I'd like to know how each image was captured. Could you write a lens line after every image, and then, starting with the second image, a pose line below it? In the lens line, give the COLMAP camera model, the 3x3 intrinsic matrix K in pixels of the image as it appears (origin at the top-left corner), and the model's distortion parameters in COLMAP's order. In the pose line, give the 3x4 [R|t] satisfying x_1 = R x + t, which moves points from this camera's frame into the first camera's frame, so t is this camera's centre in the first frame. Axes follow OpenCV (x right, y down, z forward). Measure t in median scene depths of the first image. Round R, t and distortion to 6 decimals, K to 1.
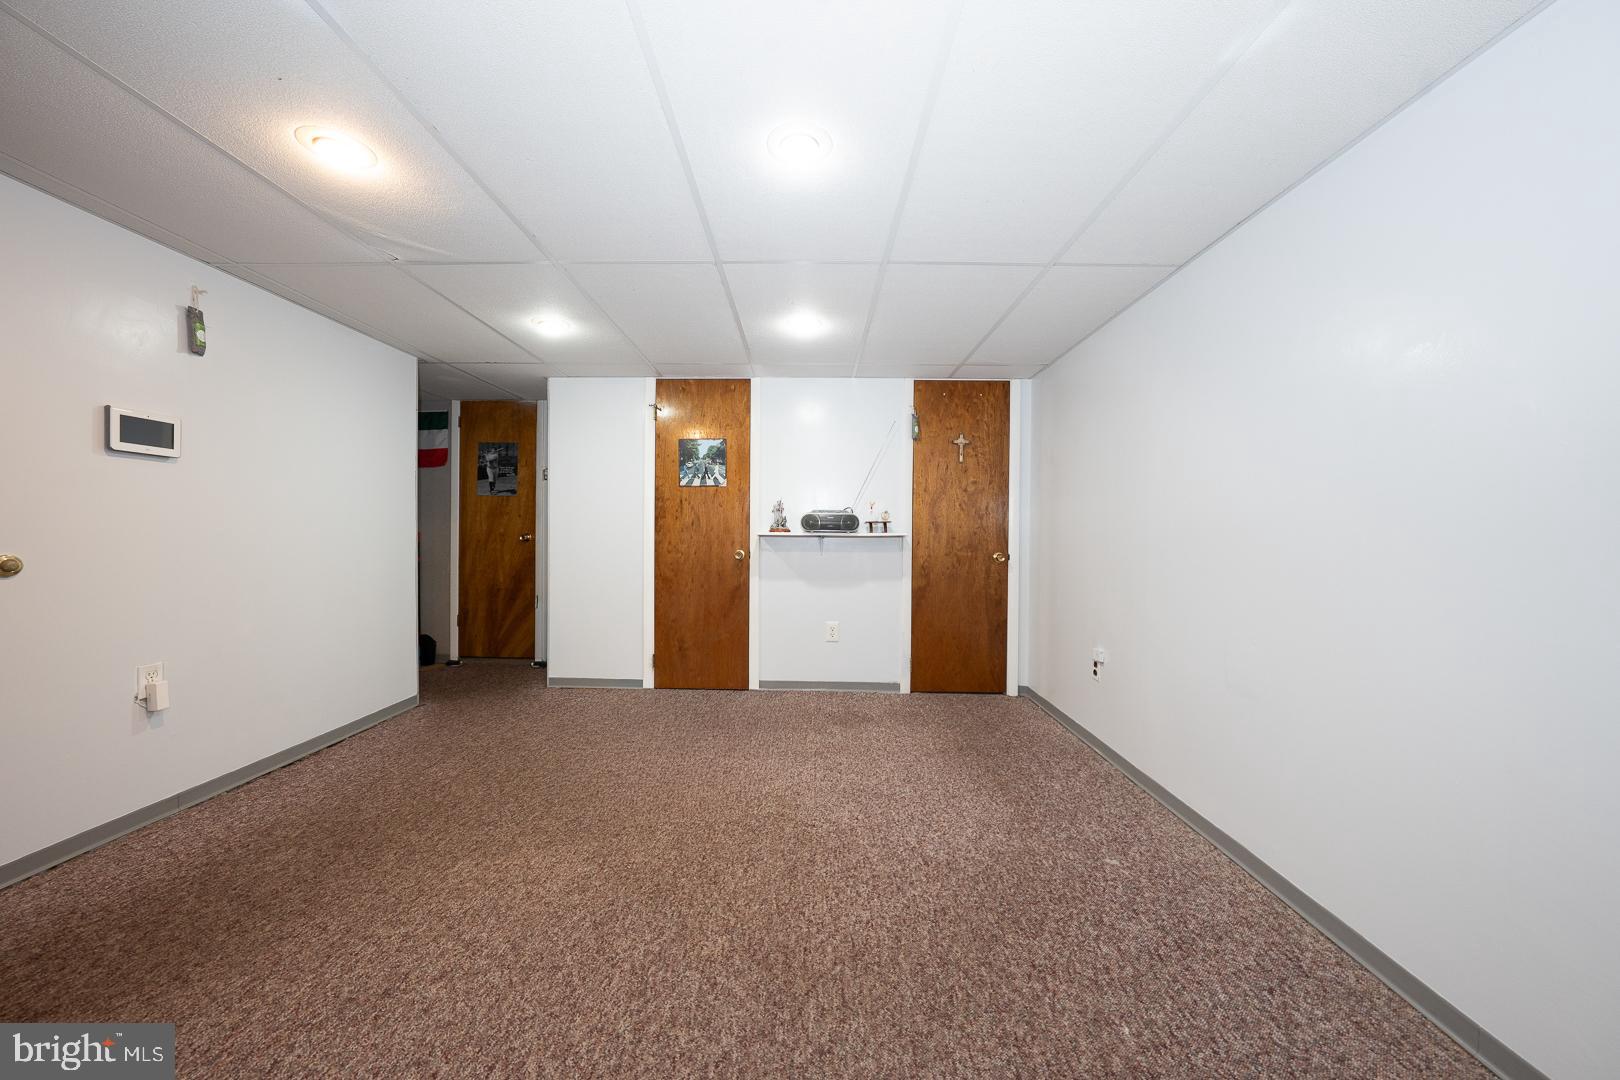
lens RADIAL K [[558.0, 0, 813.2], [0, 558.0, 536.8], [0, 0, 1]] dist [-0.027088, 0.005305]
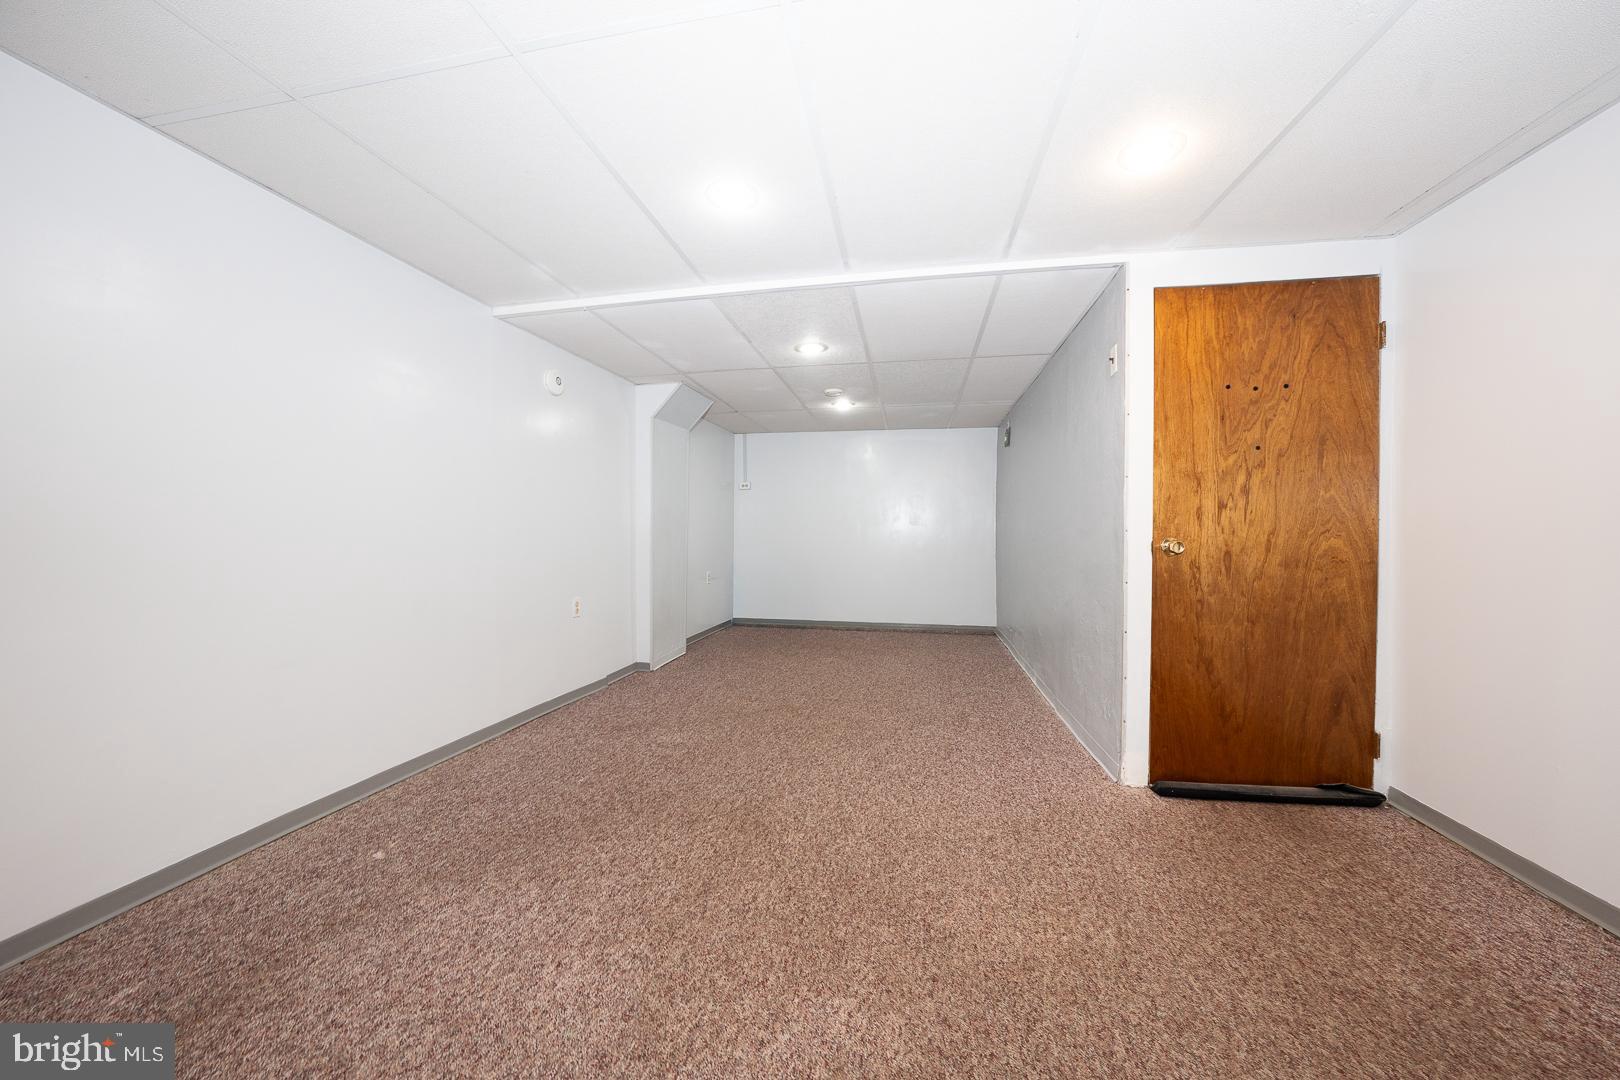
lens RADIAL K [[558.0, 0, 813.2], [0, 558.0, 536.8], [0, 0, 1]] dist [-0.027088, 0.005305]
pose [[-0.984542, -0.012983, 0.174665, -0.404253], [-0.009774, 0.999768, 0.019219, 0.020617], [-0.174874, 0.017215, -0.984440, 2.068640]]
